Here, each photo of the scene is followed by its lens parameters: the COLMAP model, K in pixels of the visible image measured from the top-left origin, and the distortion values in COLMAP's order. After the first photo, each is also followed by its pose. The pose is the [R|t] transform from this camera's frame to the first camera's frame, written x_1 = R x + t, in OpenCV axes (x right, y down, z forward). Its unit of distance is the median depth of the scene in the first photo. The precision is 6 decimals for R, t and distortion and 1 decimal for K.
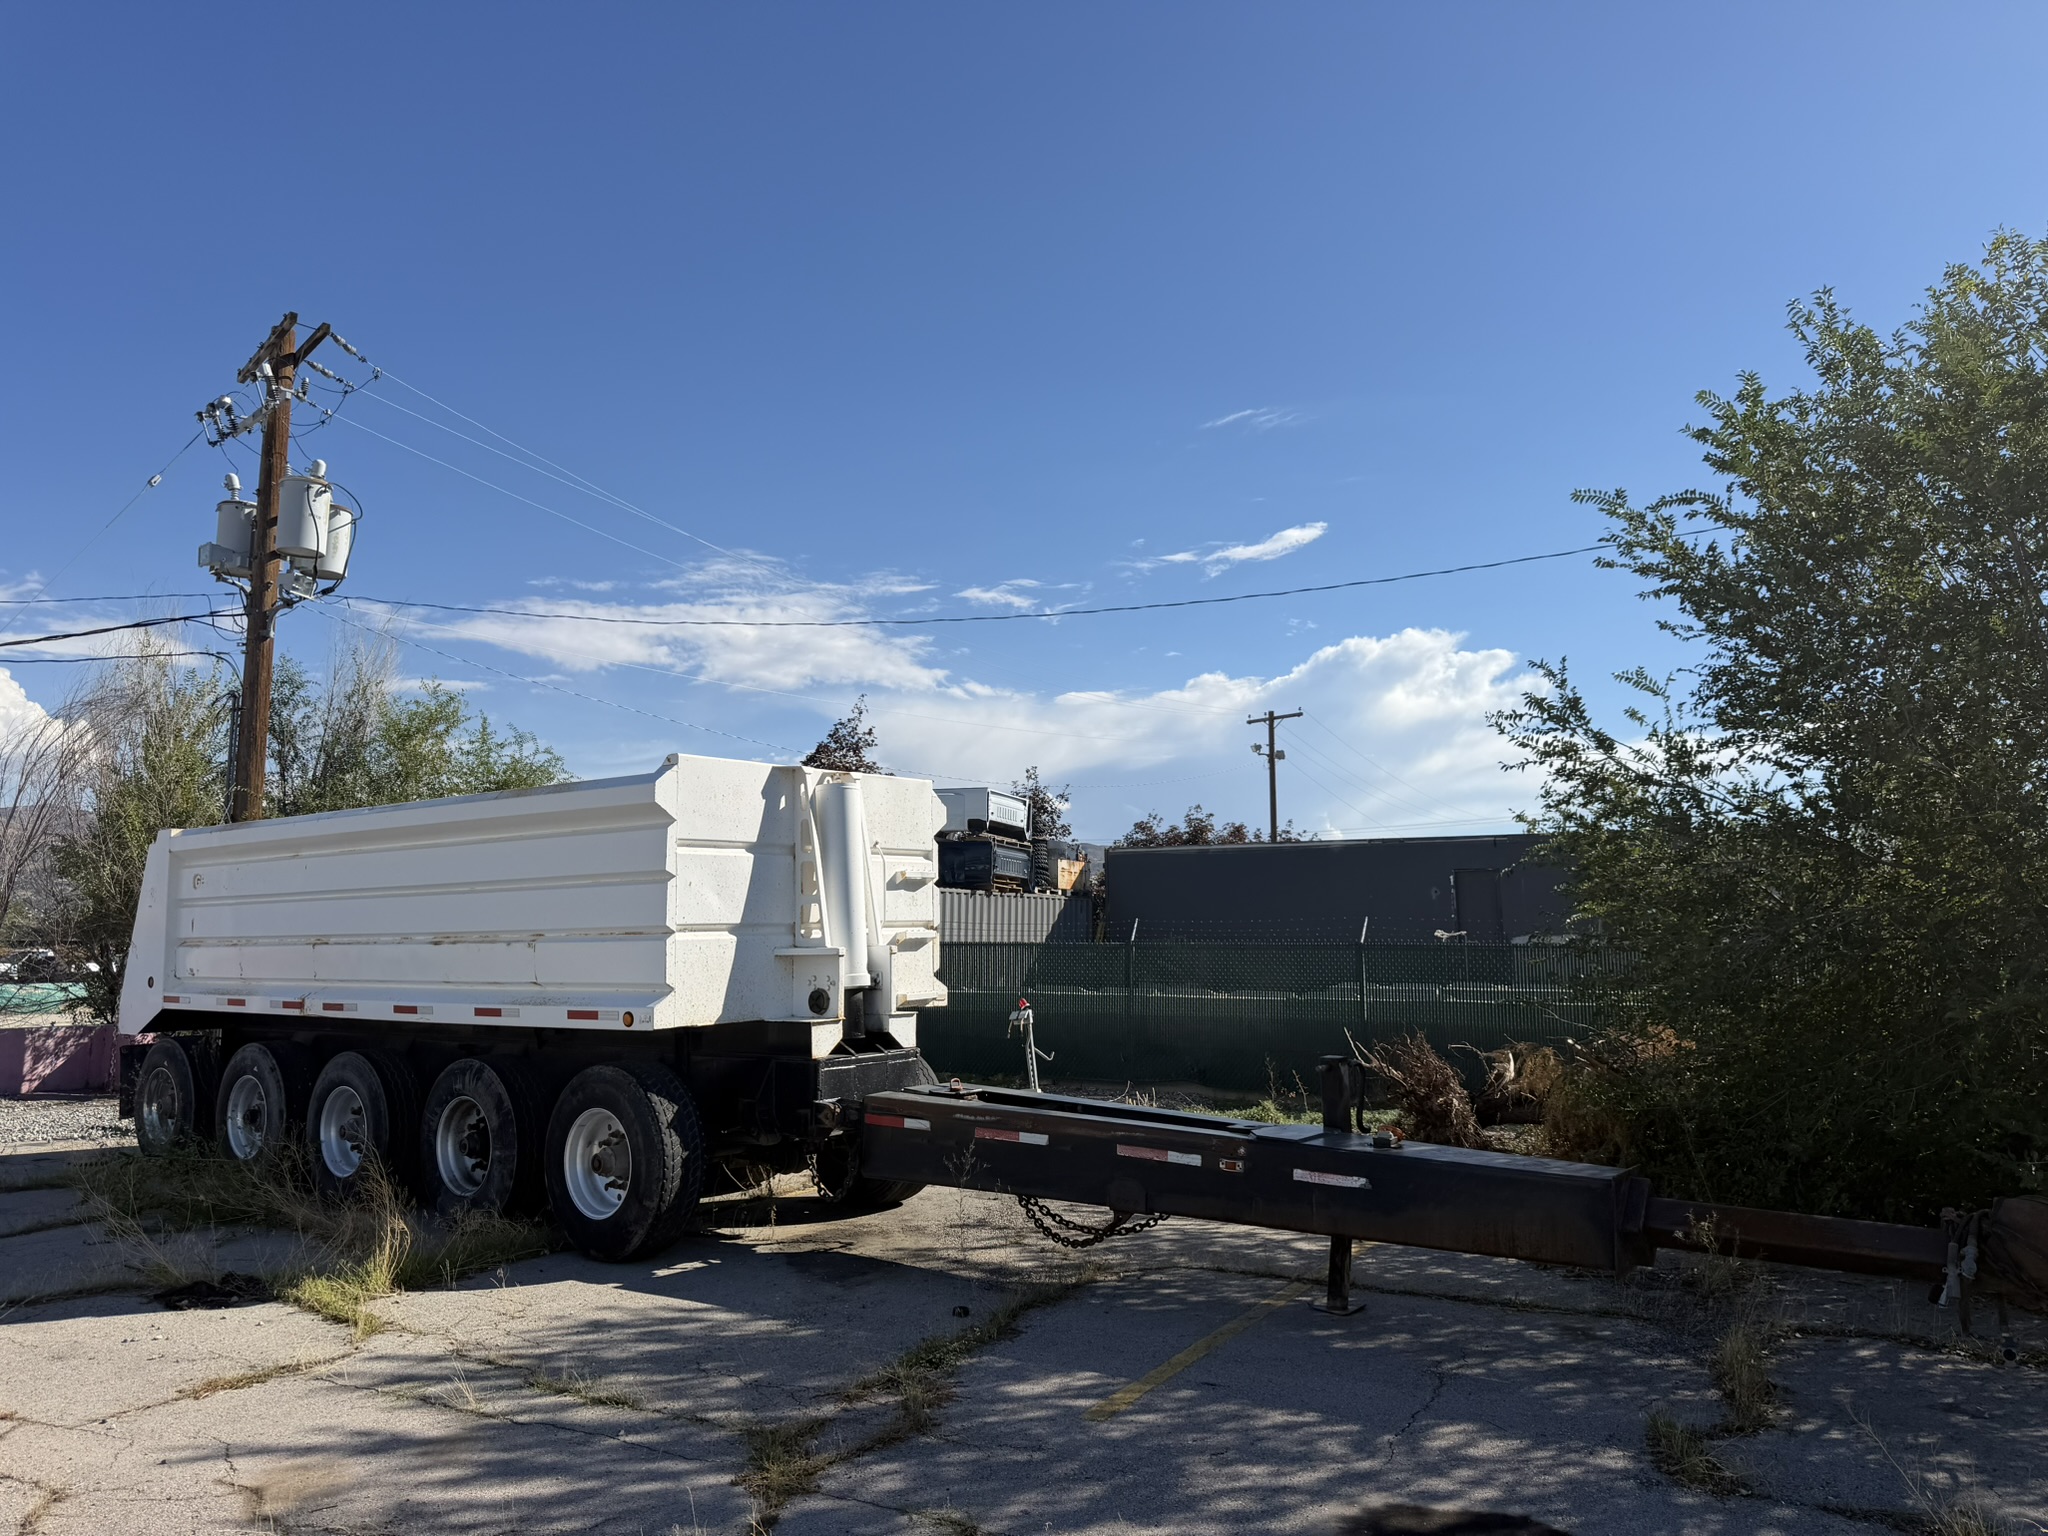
lens RADIAL K [[1432.6, 0, 1037.4], [0, 1432.6, 767.3], [0, 0, 1]] dist [0.095500, -0.147626]
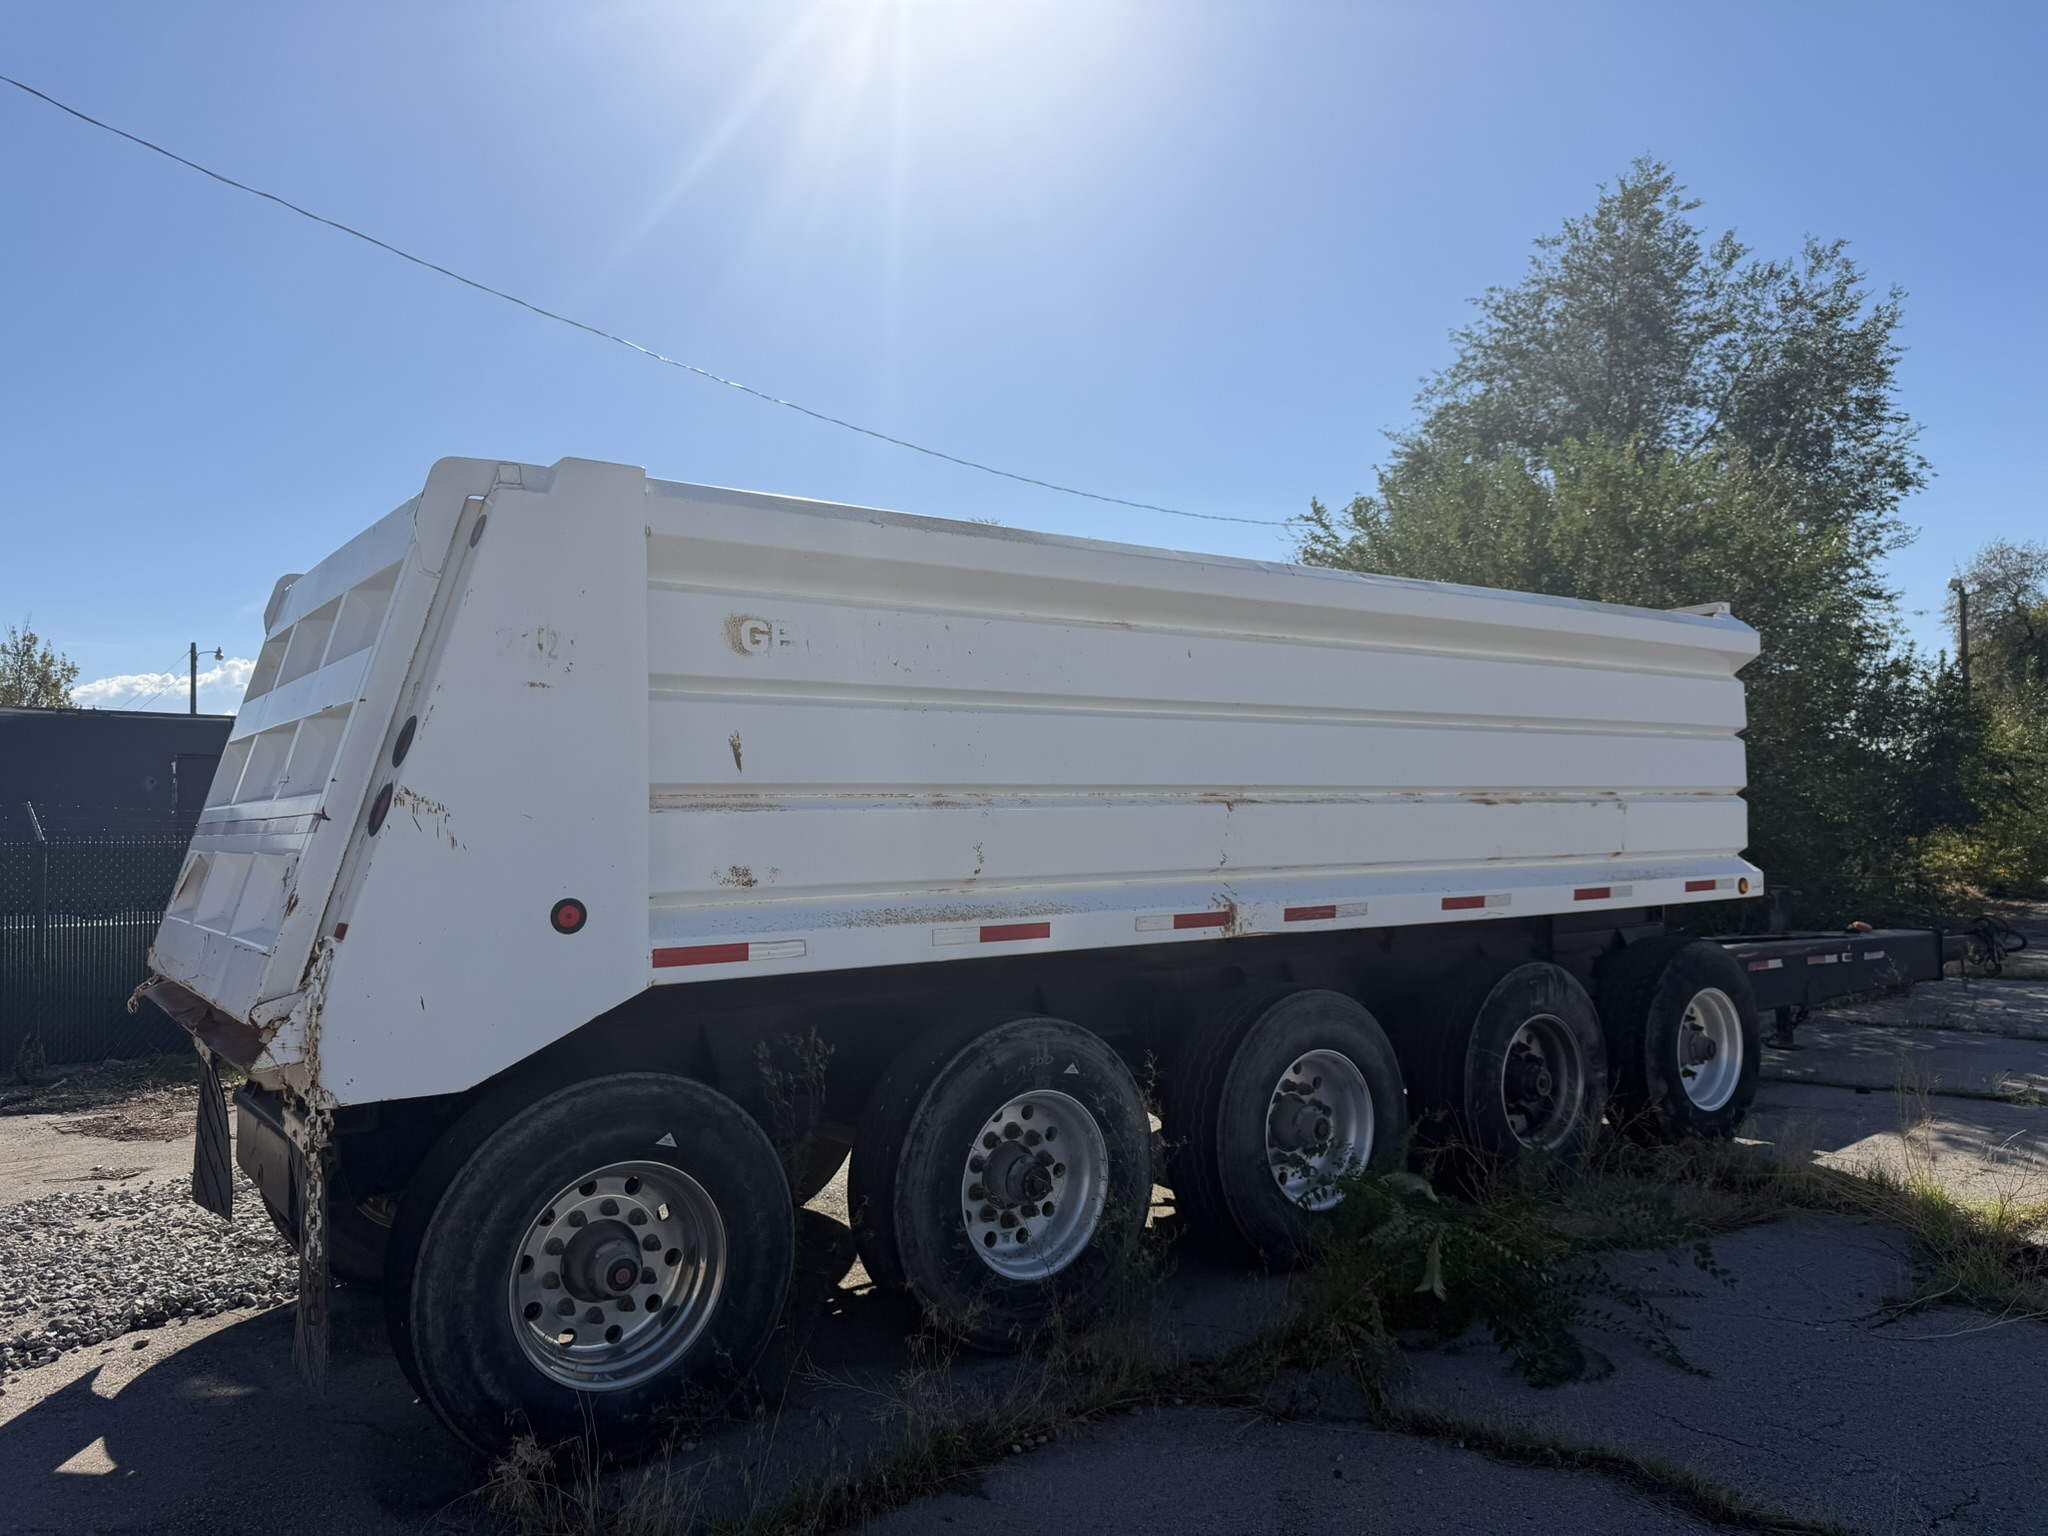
lens RADIAL K [[1477.4, 0, 1092.0], [0, 1477.4, 742.7], [0, 0, 1]] dist [0.139706, -0.262266]
pose [[0.255859, 0.059687, 0.964870, -1.213432], [-0.096556, 0.994679, -0.035927, 0.146005], [-0.961880, -0.083971, 0.260260, 1.068774]]
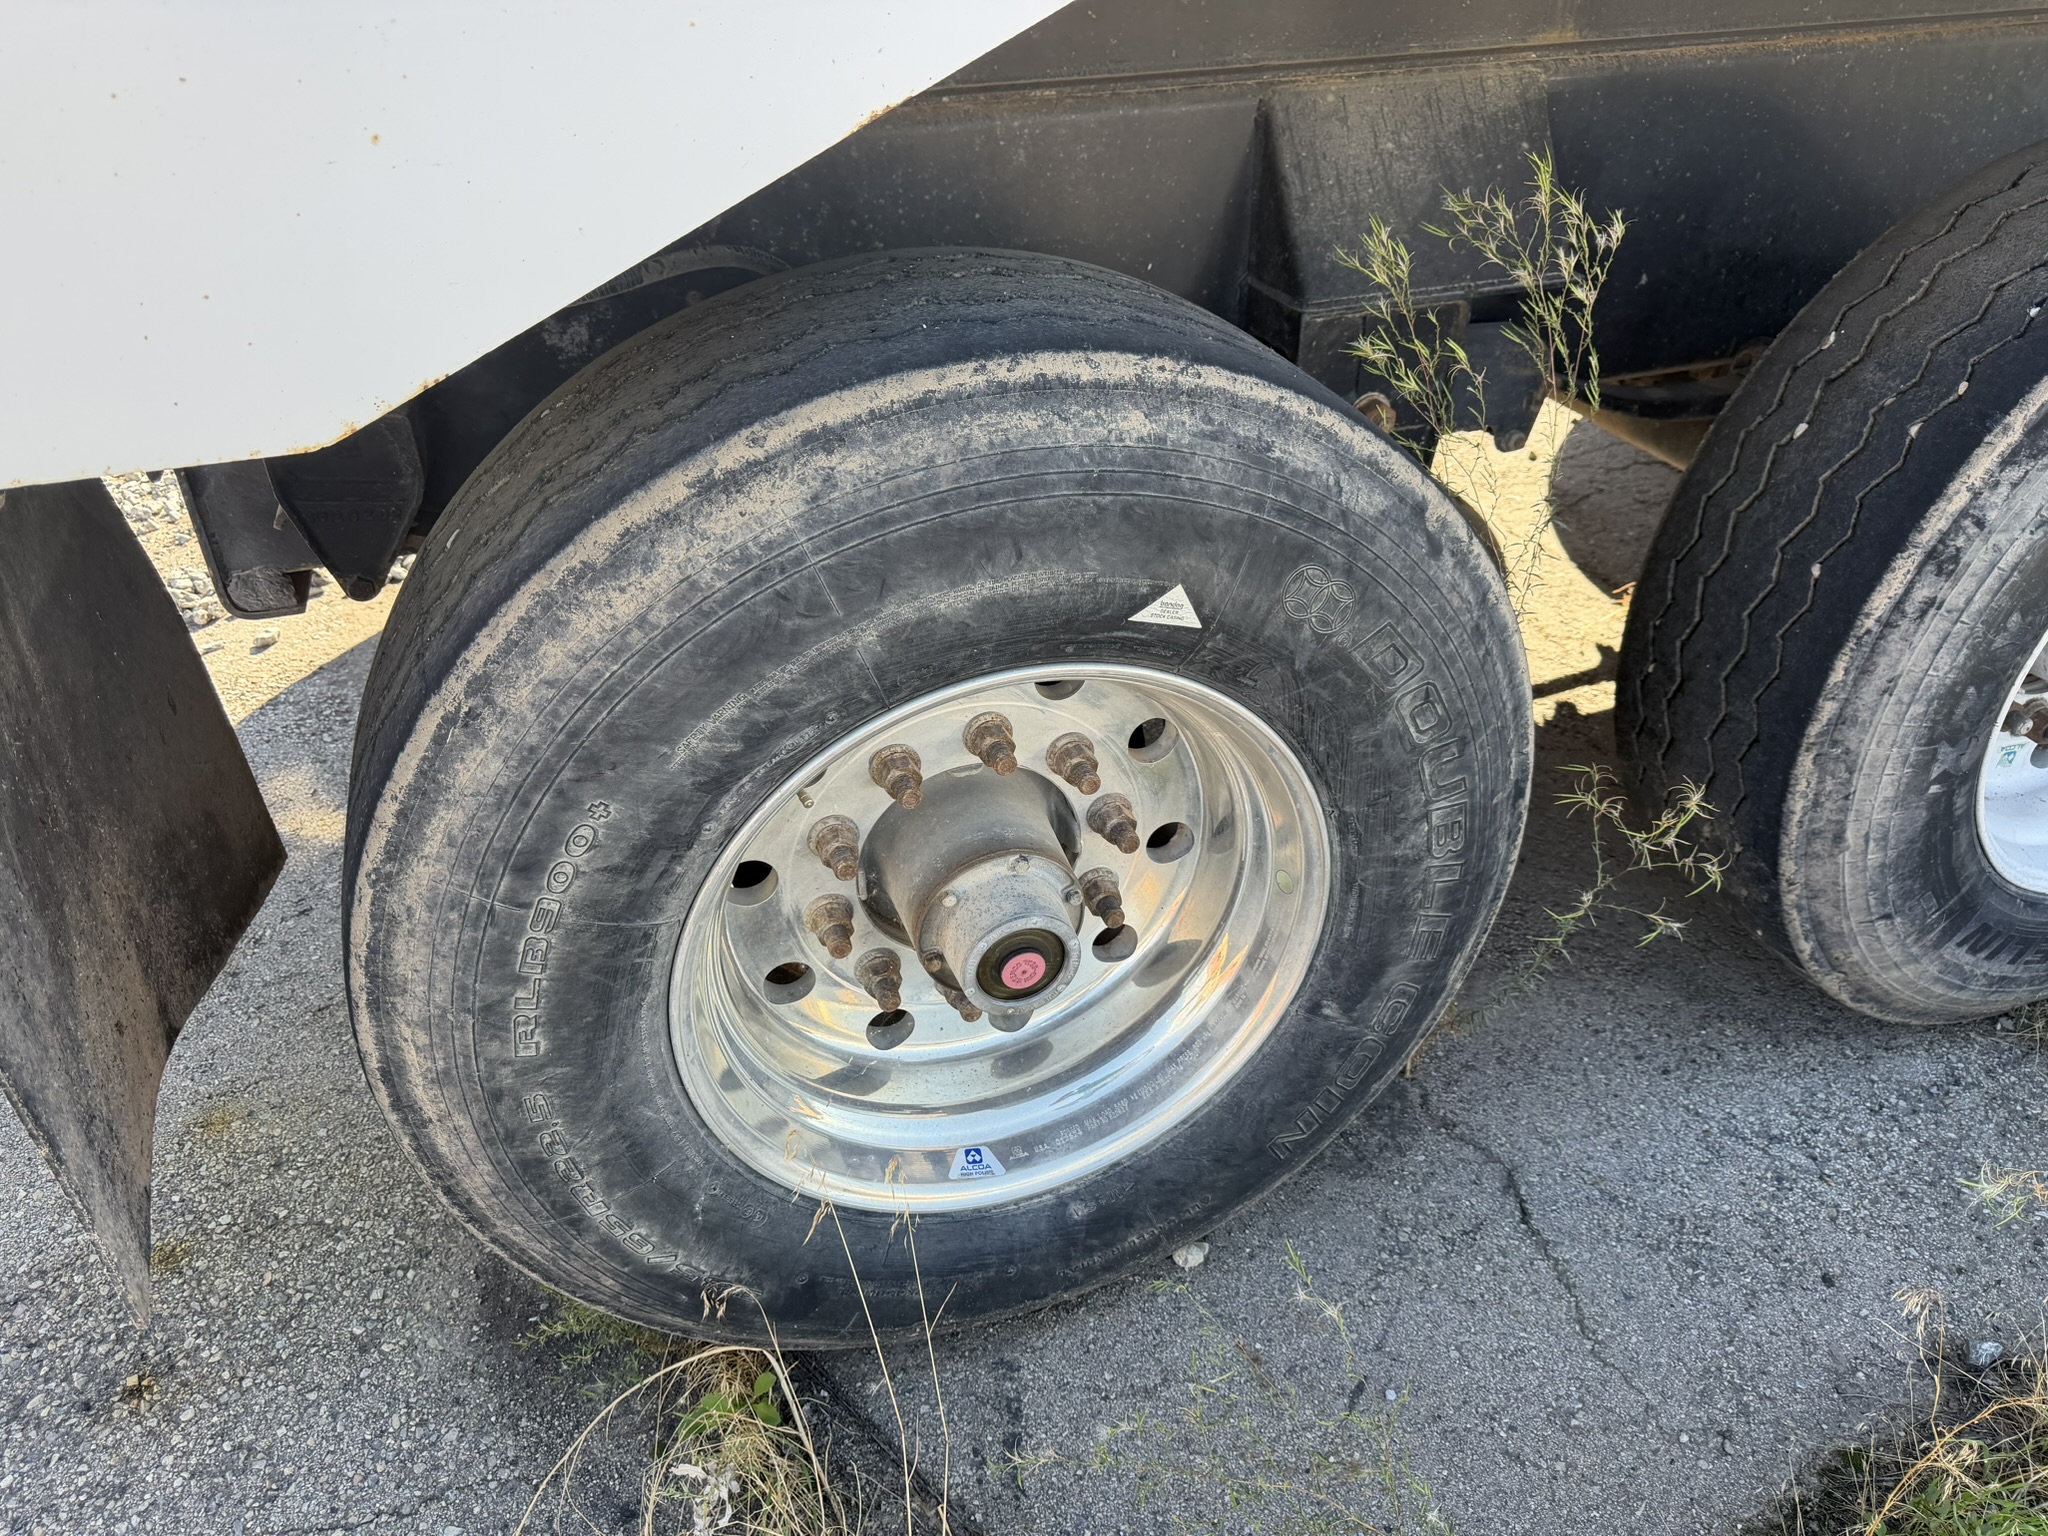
lens RADIAL K [[1407.7, 0, 1025.4], [0, 1407.7, 724.0], [0, 0, 1]] dist [0.148932, -0.201603]
pose [[0.561474, -0.437169, 0.702588, -0.879622], [-0.089573, 0.811957, 0.576804, 0.205808], [-0.822632, -0.386793, 0.416735, 1.266610]]
